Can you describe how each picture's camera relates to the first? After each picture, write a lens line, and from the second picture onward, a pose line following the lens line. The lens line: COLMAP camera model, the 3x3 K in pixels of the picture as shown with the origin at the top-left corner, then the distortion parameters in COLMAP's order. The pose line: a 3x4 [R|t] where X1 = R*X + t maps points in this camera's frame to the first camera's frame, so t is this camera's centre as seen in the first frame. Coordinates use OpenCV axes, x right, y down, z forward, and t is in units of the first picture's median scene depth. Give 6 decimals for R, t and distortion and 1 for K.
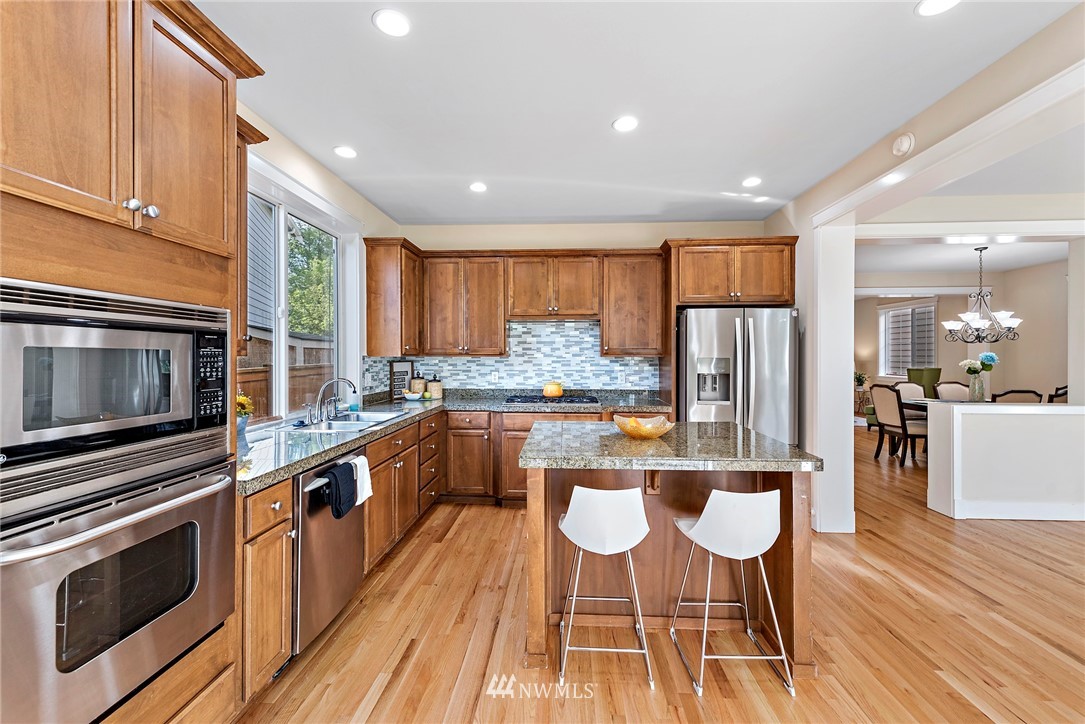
lens RADIAL K [[433.3, 0, 541.4], [0, 433.3, 358.5], [0, 0, 1]] dist [0.000811, -0.000001]
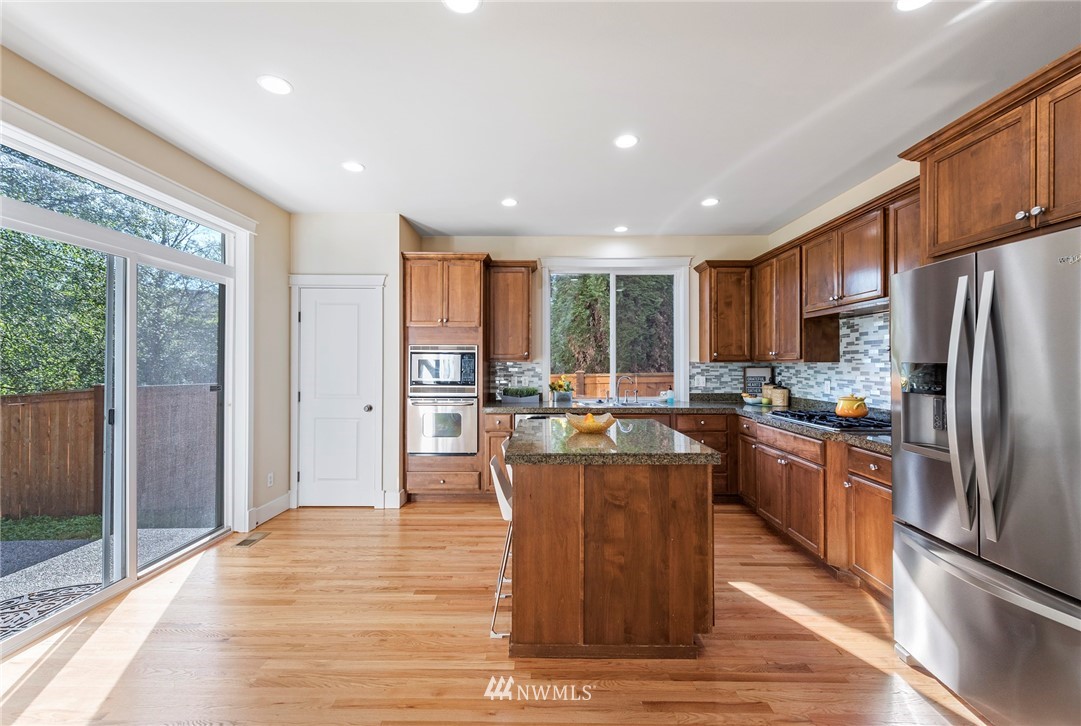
lens RADIAL K [[444.7, 0, 539.0], [0, 444.7, 361.6], [0, 0, 1]] dist [0.000661, -0.000002]
pose [[0.044355, -0.004602, -0.999005, 0.716608], [-0.005955, 0.999970, -0.004871, 0.001530], [0.998998, 0.006165, 0.044326, 0.419875]]
